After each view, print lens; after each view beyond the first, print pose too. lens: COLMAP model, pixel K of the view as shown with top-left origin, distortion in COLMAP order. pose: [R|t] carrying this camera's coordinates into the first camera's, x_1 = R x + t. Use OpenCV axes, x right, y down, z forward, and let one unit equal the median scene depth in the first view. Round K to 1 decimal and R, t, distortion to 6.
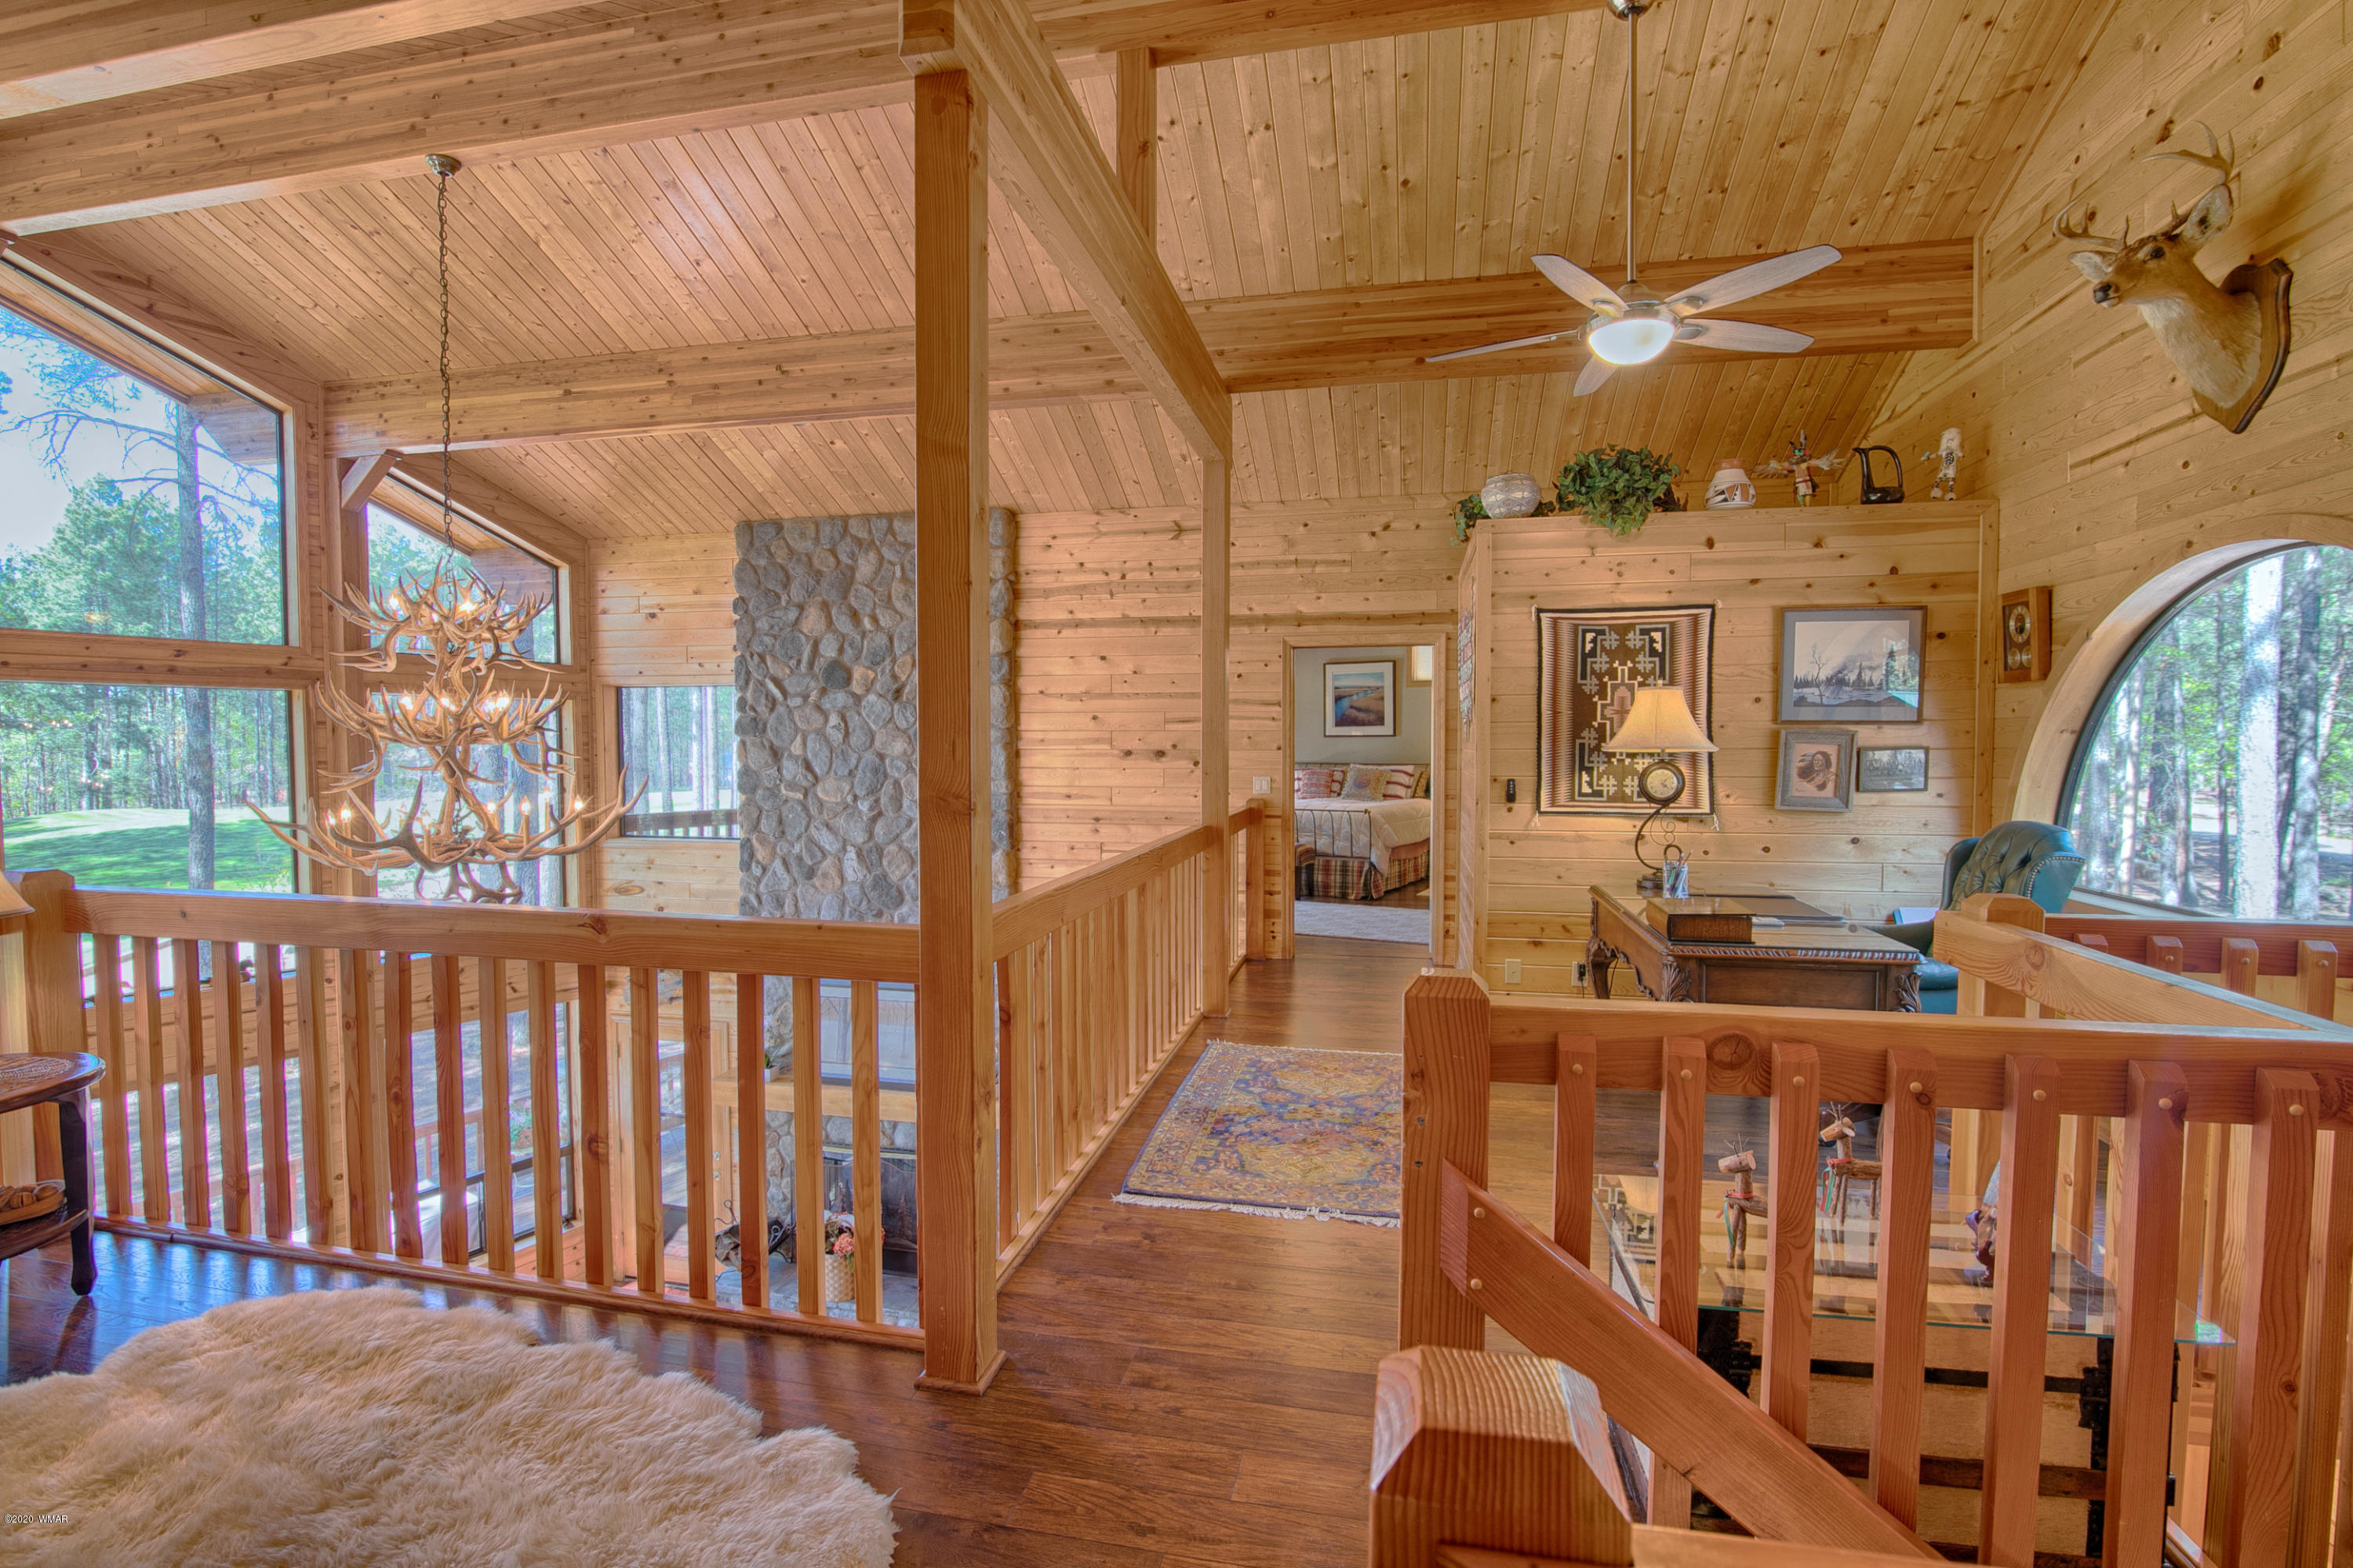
lens RADIAL K [[1076.2, 0, 1181.2], [0, 1076.2, 791.5], [0, 0, 1]] dist [-0.018857, 0.000761]
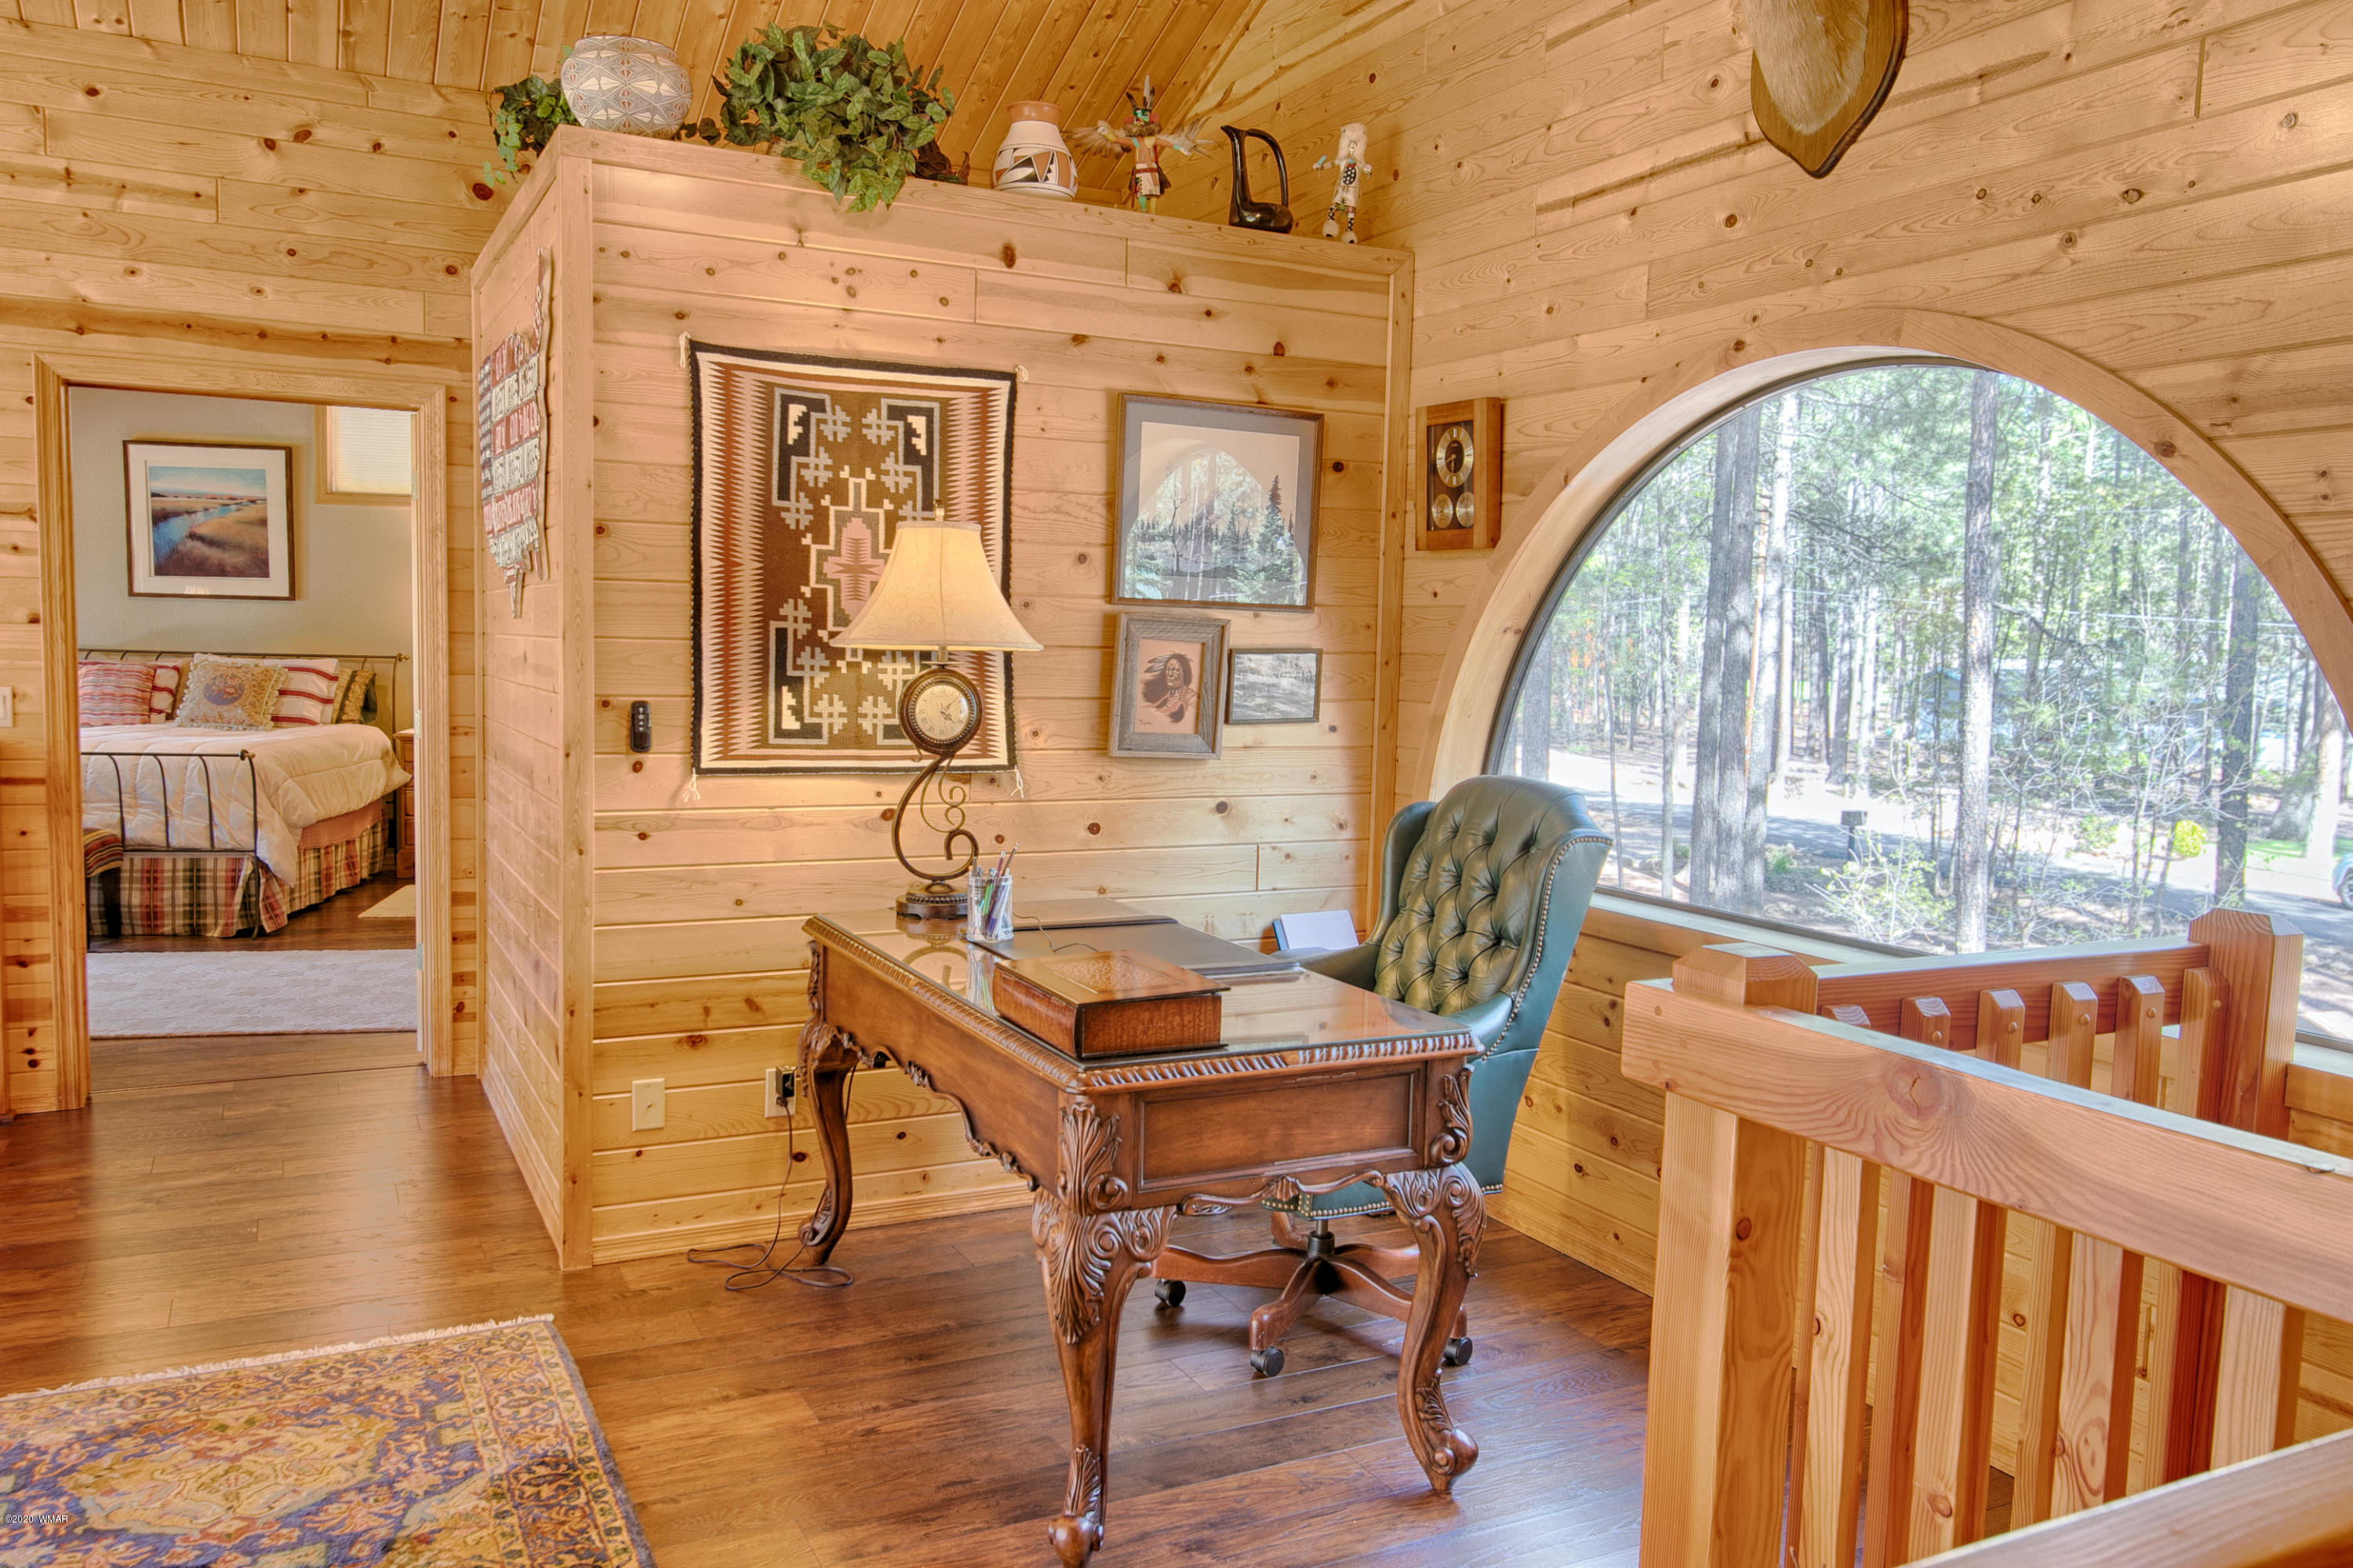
lens RADIAL K [[1726.4, 0, 1171.9], [0, 1726.4, 784.8], [0, 0, 1]] dist [-0.004896, 0.009914]
pose [[0.773926, -0.032737, 0.632430, 0.008967], [0.000558, 0.998698, 0.051014, -0.014347], [-0.633276, -0.039128, 0.772936, 0.278794]]
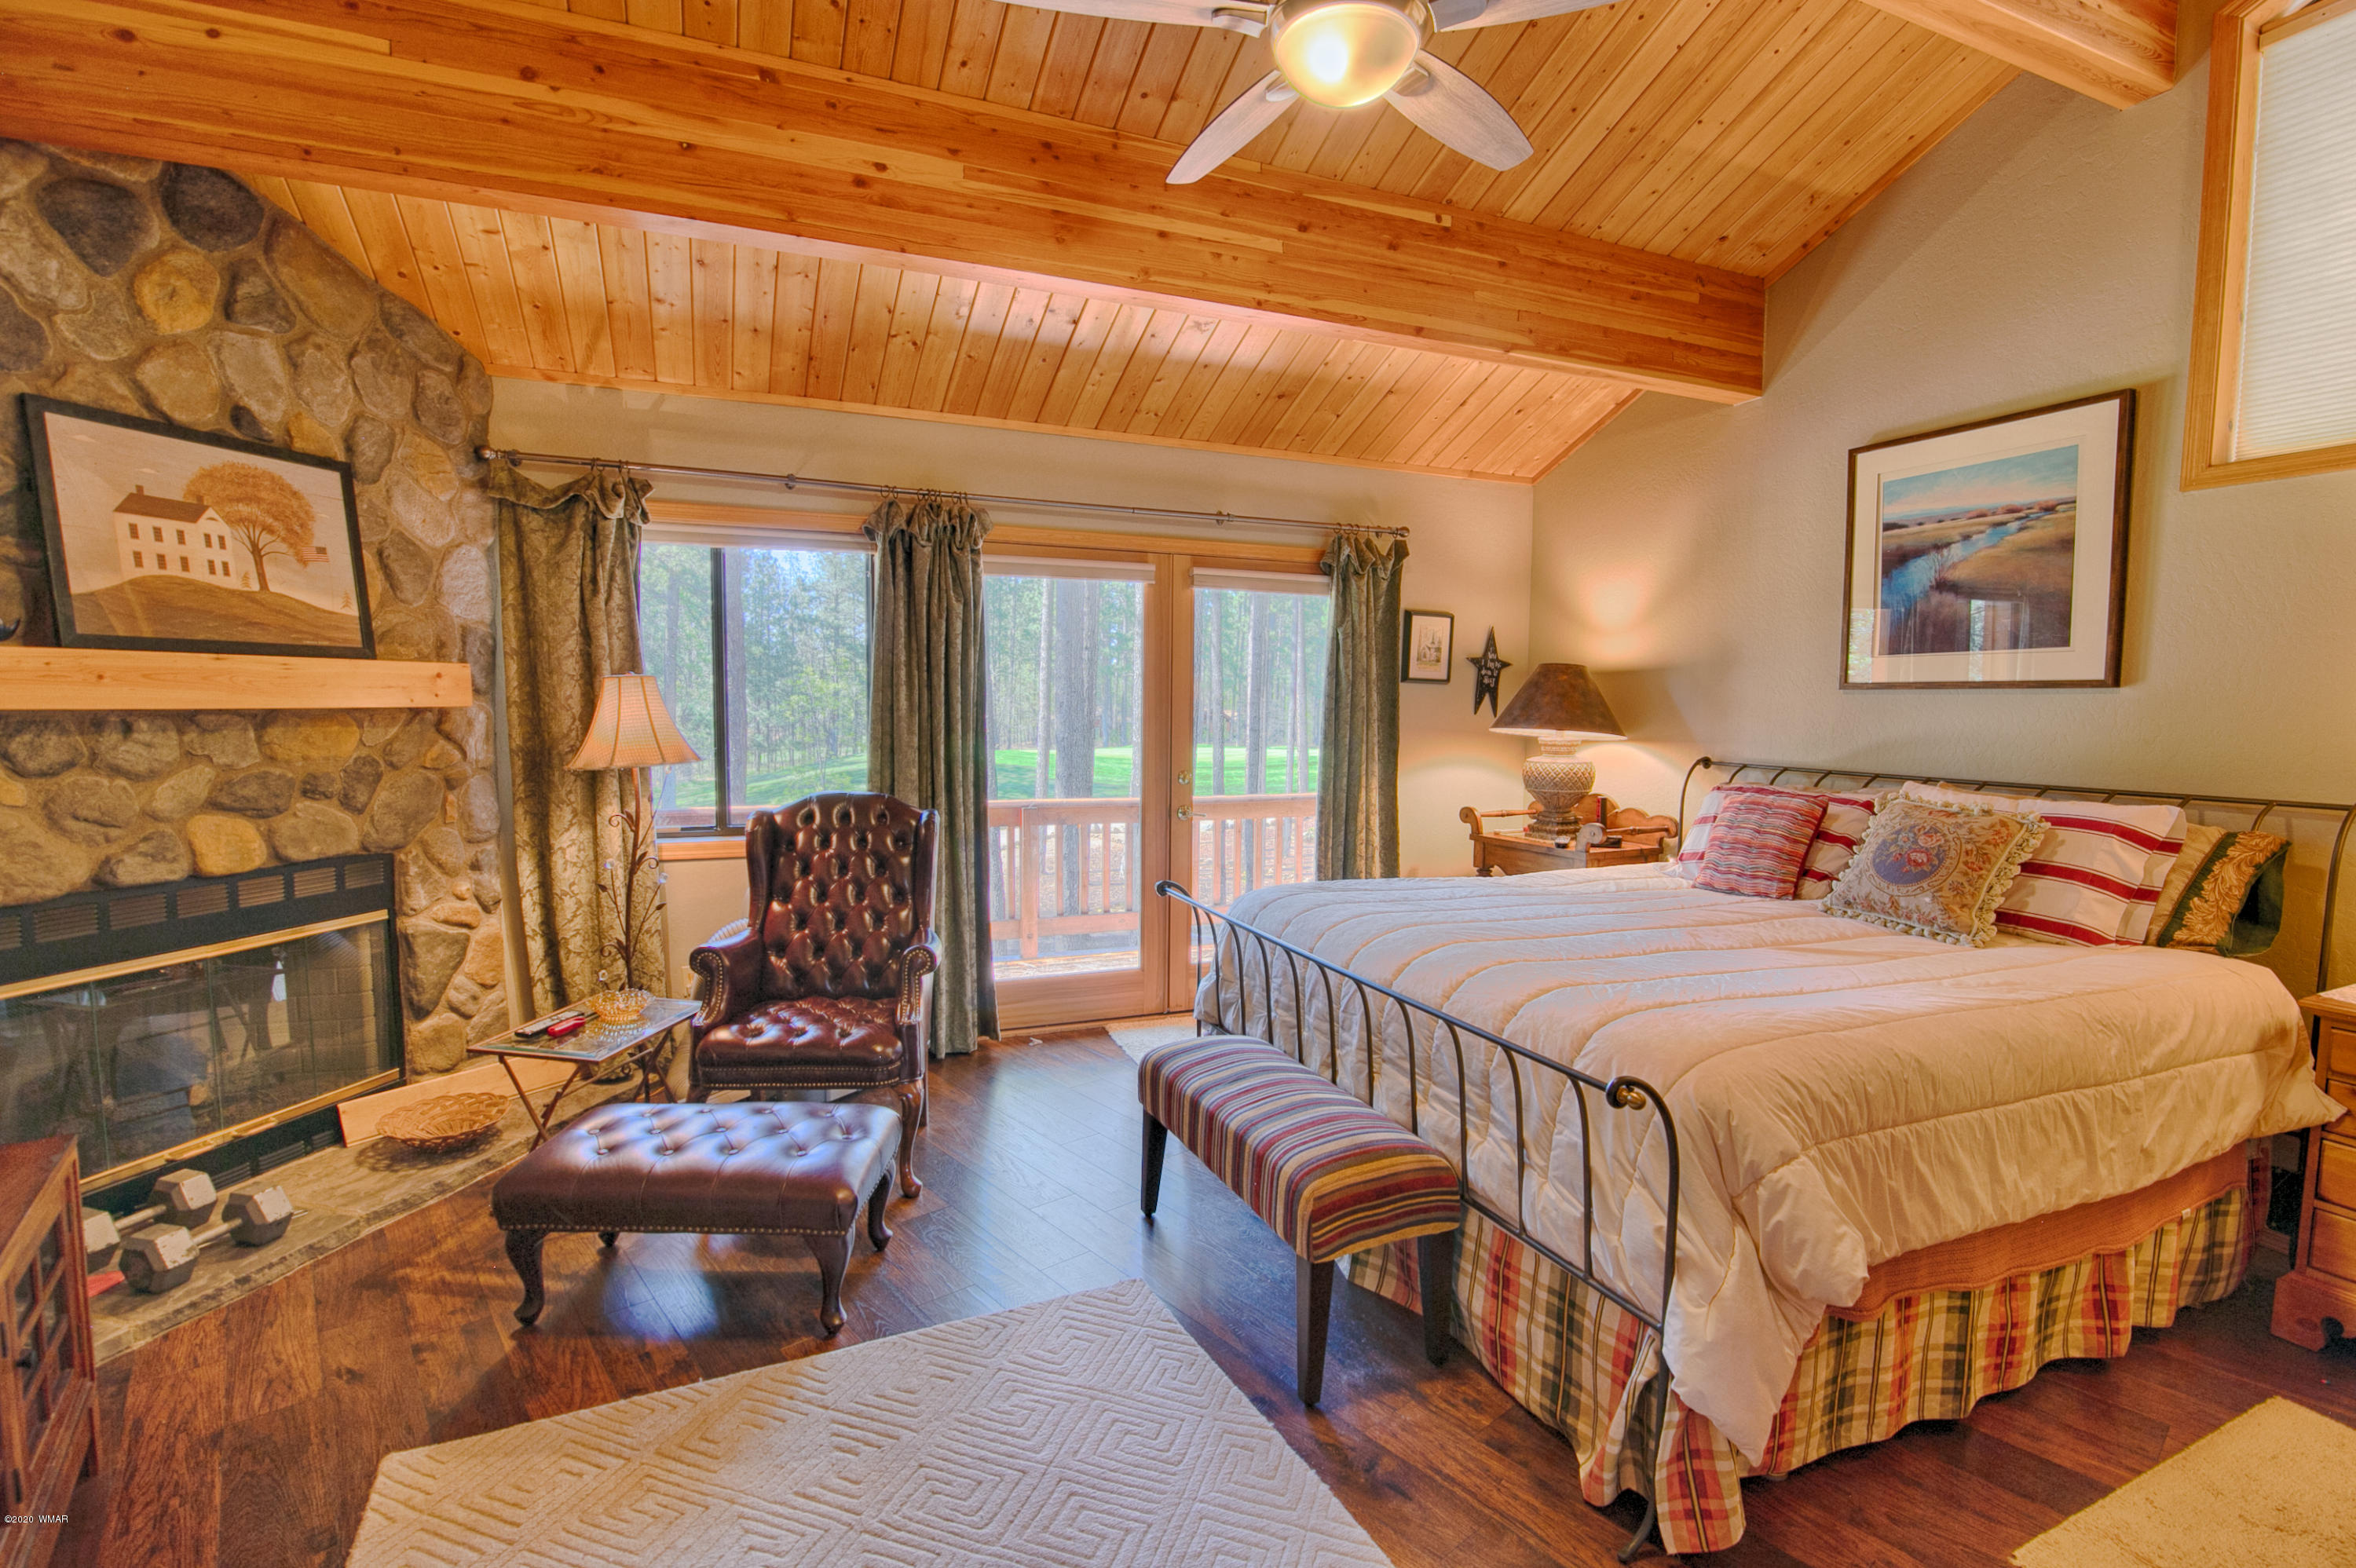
lens RADIAL K [[1077.4, 0, 1181.1], [0, 1077.4, 783.1], [0, 0, 1]] dist [-0.018857, 0.000761]
pose [[0.792721, 0.053617, -0.607222, 0.436067], [-0.032616, 0.998428, 0.045579, -0.078279], [0.608712, -0.016326, 0.793224, 1.615807]]
